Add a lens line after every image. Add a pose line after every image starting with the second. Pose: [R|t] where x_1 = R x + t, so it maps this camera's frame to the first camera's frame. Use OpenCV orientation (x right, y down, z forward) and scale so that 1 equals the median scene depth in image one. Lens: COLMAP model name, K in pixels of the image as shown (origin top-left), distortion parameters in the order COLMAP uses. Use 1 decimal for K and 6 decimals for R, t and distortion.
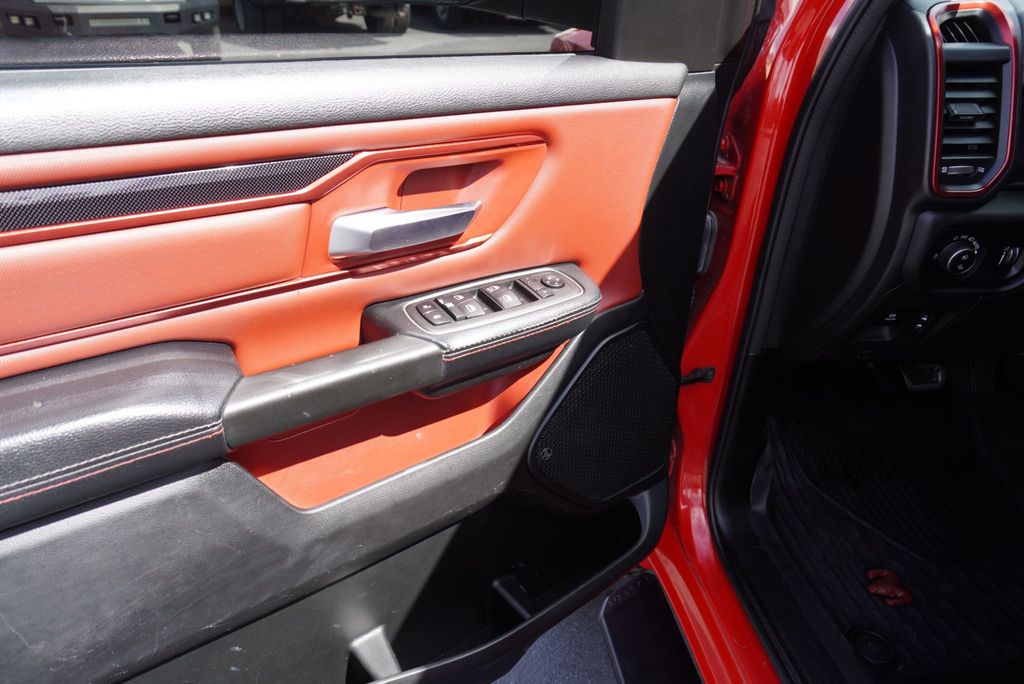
lens RADIAL K [[640.3, 0, 512.0], [0, 640.3, 342.0], [0, 0, 1]] dist [-0.023396, -0.002672]
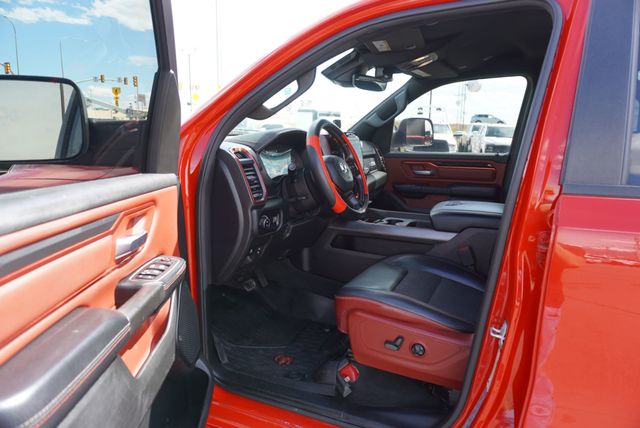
lens RADIAL K [[431.7, 0, 320.0], [0, 431.7, 214.0], [0, 0, 1]] dist [-0.018437, 0.000515]
pose [[0.533002, -0.162051, 0.830450, -0.968393], [0.421959, 0.901636, -0.094881, 0.151098], [-0.733389, 0.400988, 0.548953, -0.379010]]
